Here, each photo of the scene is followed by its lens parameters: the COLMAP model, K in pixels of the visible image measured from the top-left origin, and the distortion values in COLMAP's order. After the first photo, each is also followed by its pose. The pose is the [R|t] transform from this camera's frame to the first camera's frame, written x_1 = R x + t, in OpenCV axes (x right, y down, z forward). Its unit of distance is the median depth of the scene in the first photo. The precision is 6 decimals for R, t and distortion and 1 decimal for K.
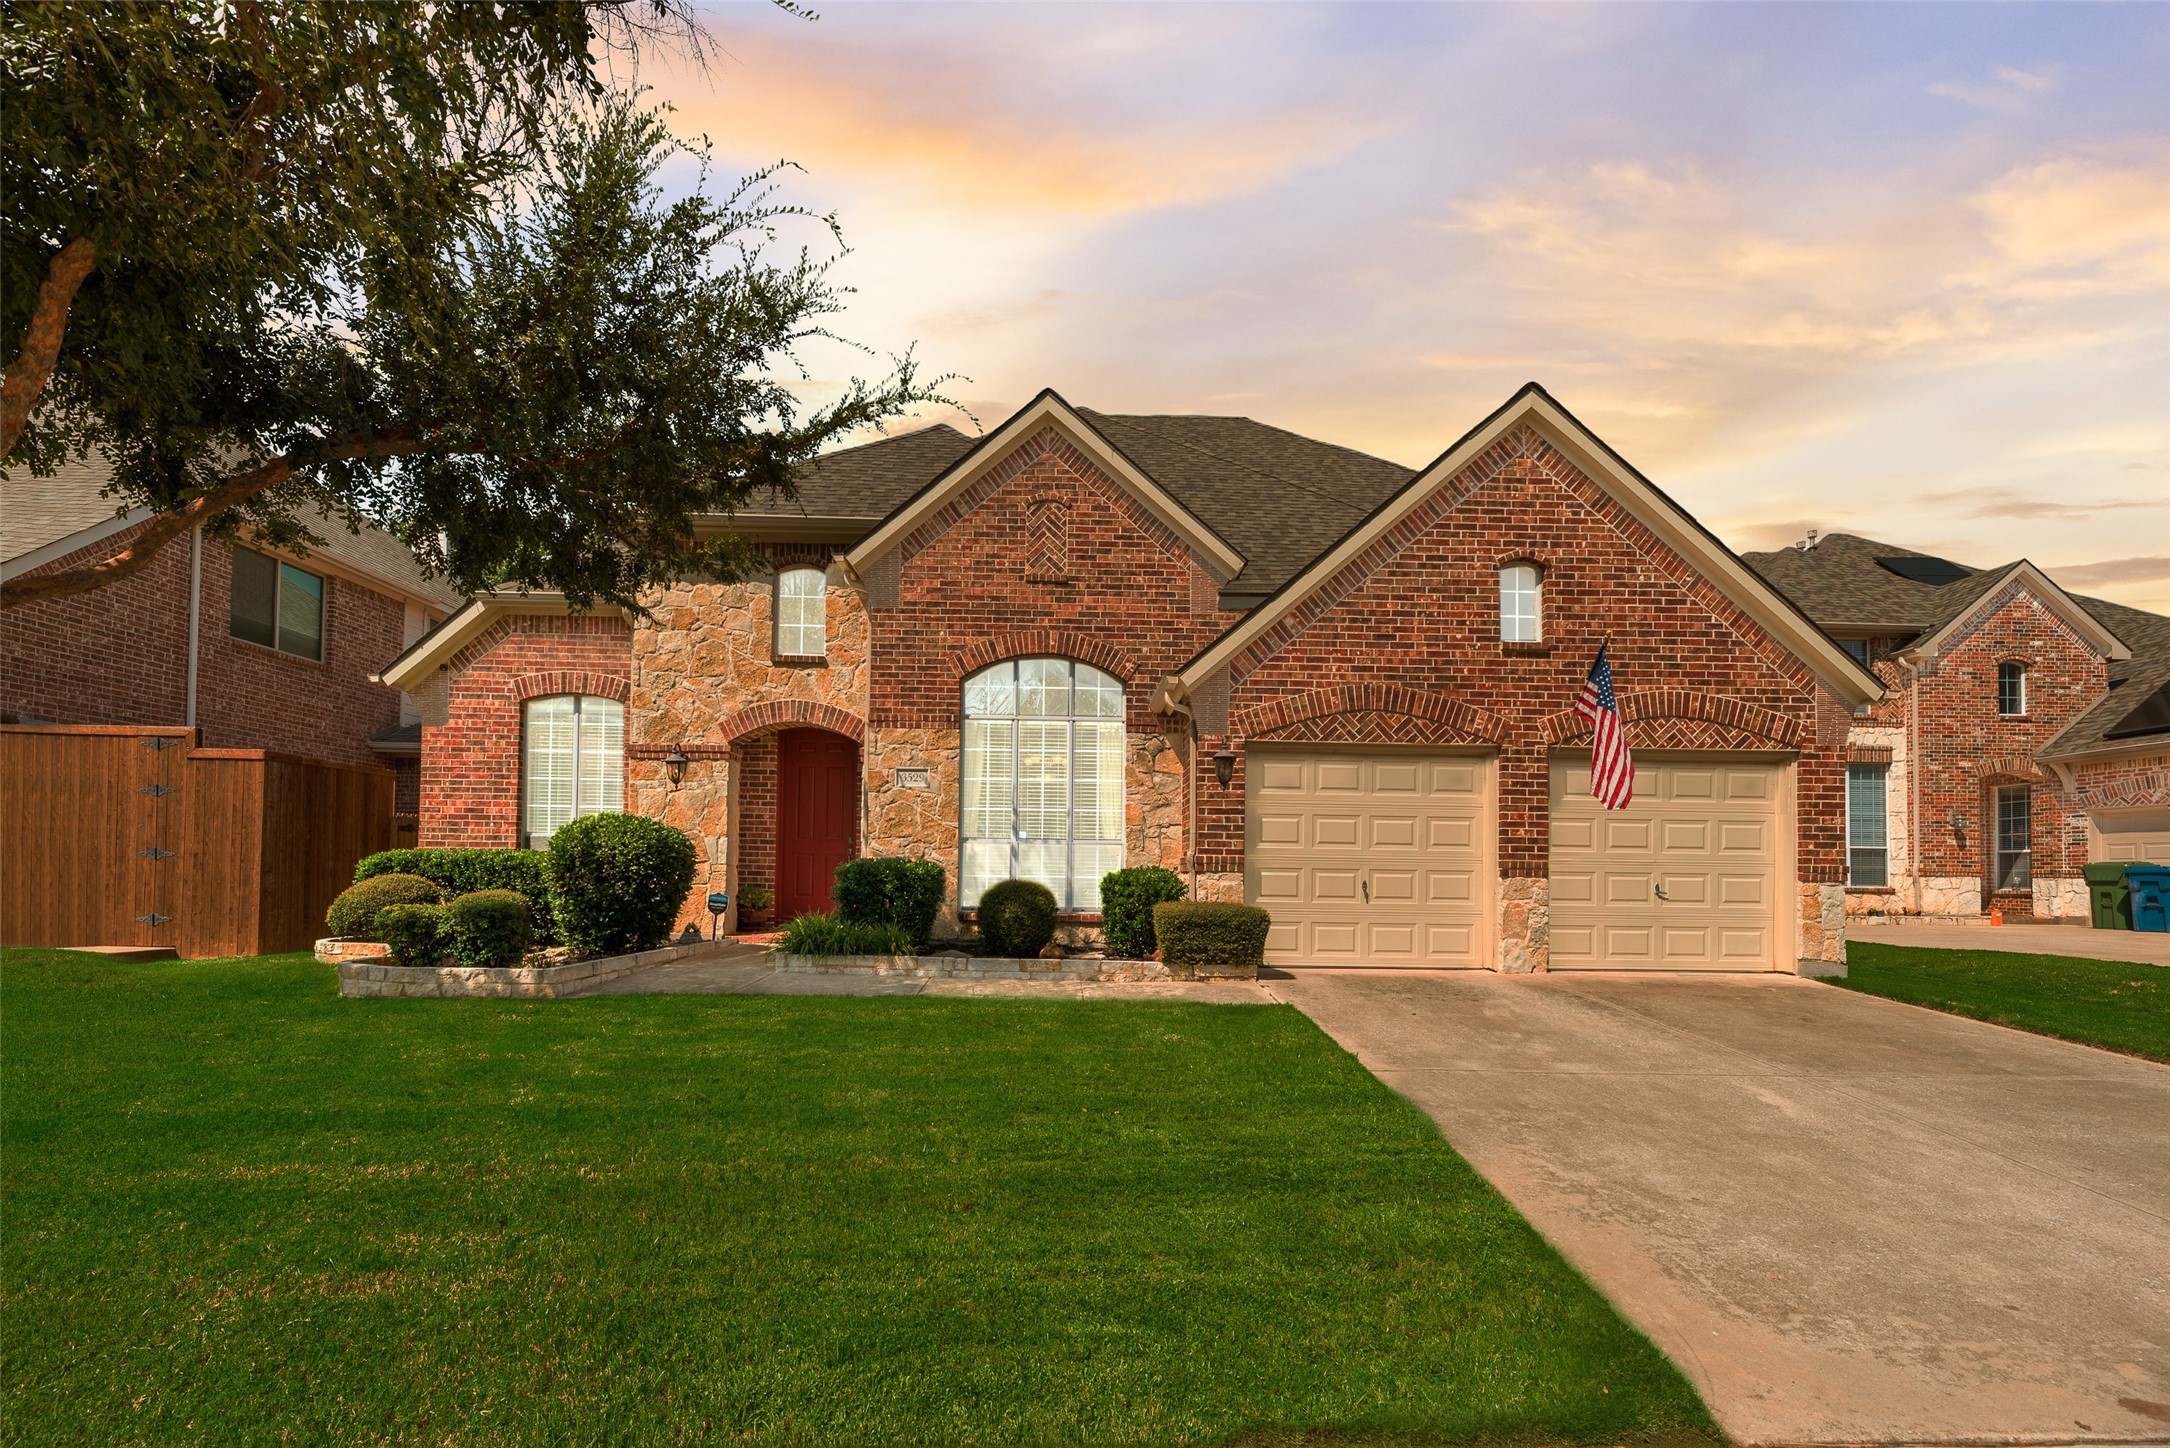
lens RADIAL K [[892.5, 0, 1085.2], [0, 892.5, 807.5], [0, 0, 1]] dist [-0.001668, 0.000005]
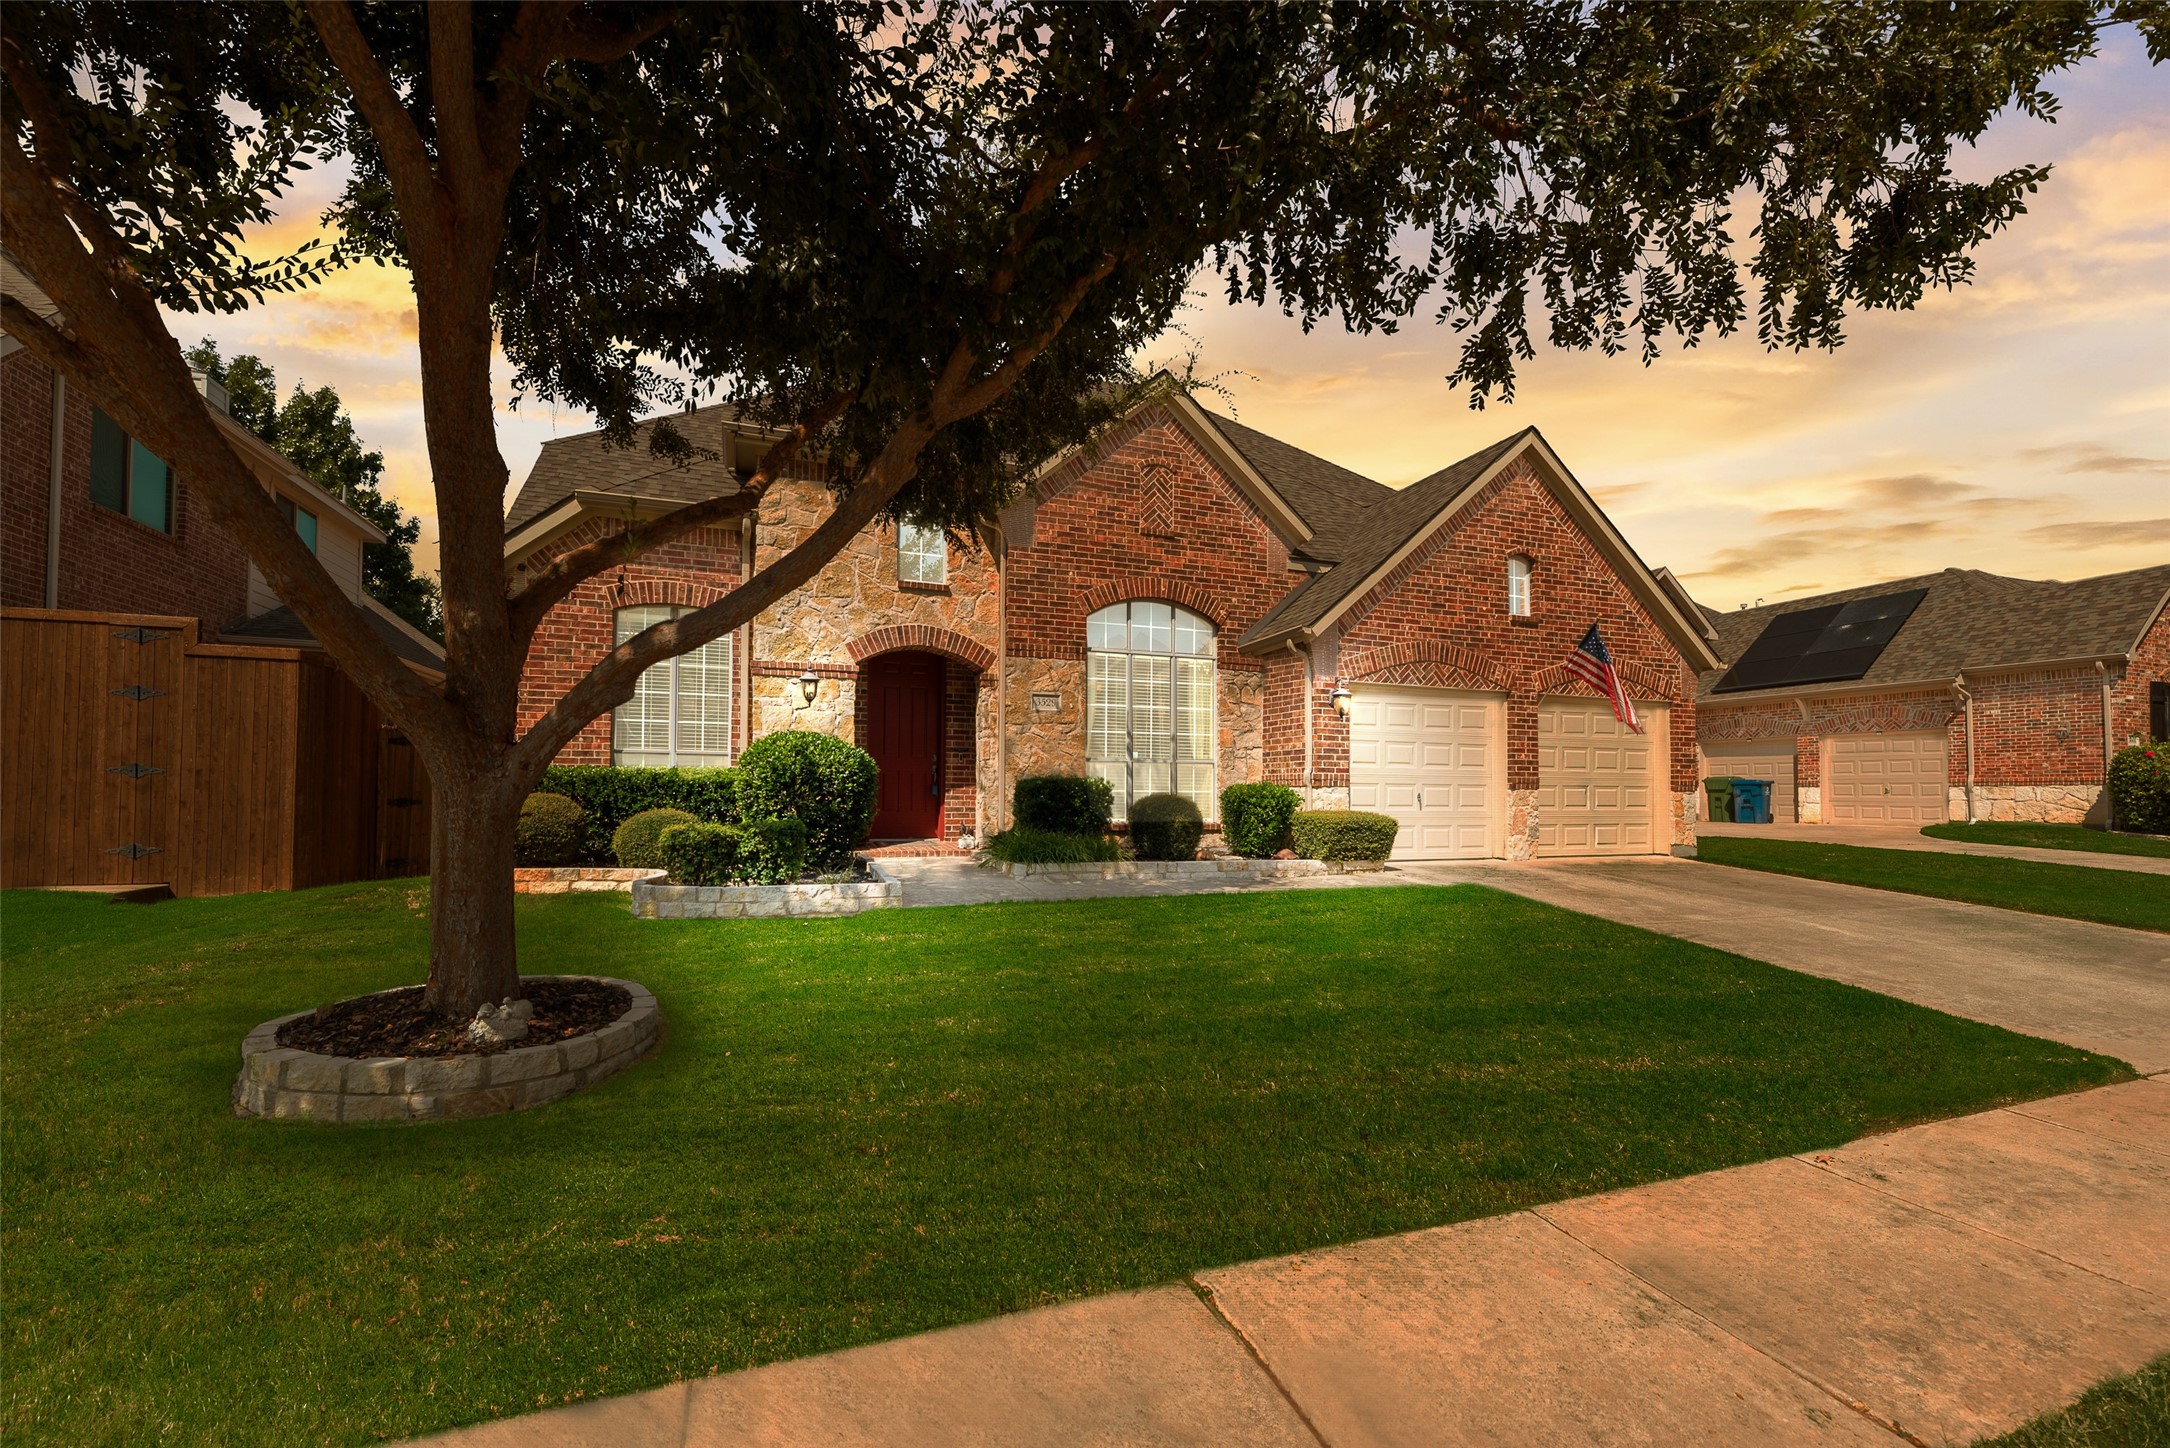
lens RADIAL K [[844.5, 0, 1085.0], [0, 844.5, 724.0], [0, 0, 1]] dist [0.002352, -0.003341]
pose [[0.949149, 0.018461, 0.314285, -0.470923], [-0.018495, 0.999825, -0.002875, -0.004513], [-0.314283, -0.003083, 0.949324, -0.007857]]
